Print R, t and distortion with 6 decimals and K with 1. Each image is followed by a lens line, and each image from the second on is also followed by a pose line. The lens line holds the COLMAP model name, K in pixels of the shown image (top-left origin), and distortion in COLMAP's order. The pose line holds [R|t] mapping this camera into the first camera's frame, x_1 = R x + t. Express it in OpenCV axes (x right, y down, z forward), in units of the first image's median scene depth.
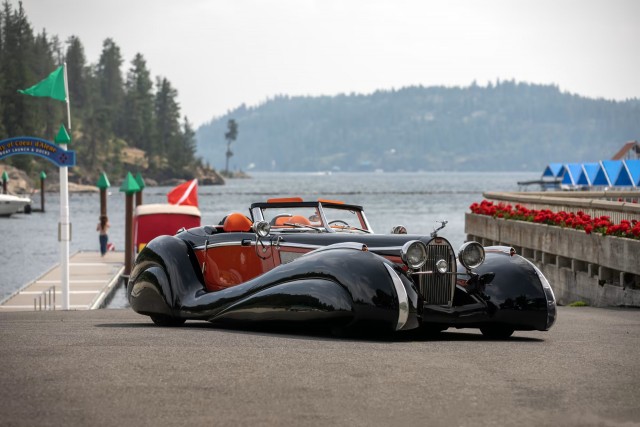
lens RADIAL K [[1064.3, 0, 311.1], [0, 1064.3, 234.8], [0, 0, 1]] dist [0.075513, 0.000000]
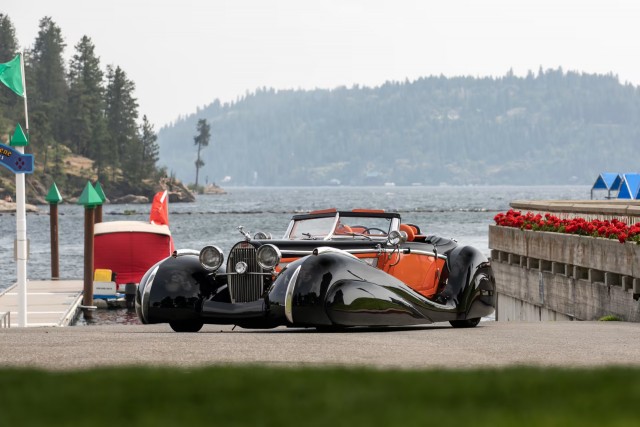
lens RADIAL K [[1171.3, 0, 317.5], [0, 1171.3, 240.8], [0, 0, 1]] dist [0.064329, 0.000000]
pose [[0.999991, -0.003024, 0.003077, 0.007412], [0.003029, 0.999994, -0.001560, -0.016667], [-0.003073, 0.001569, 0.999994, 0.130006]]
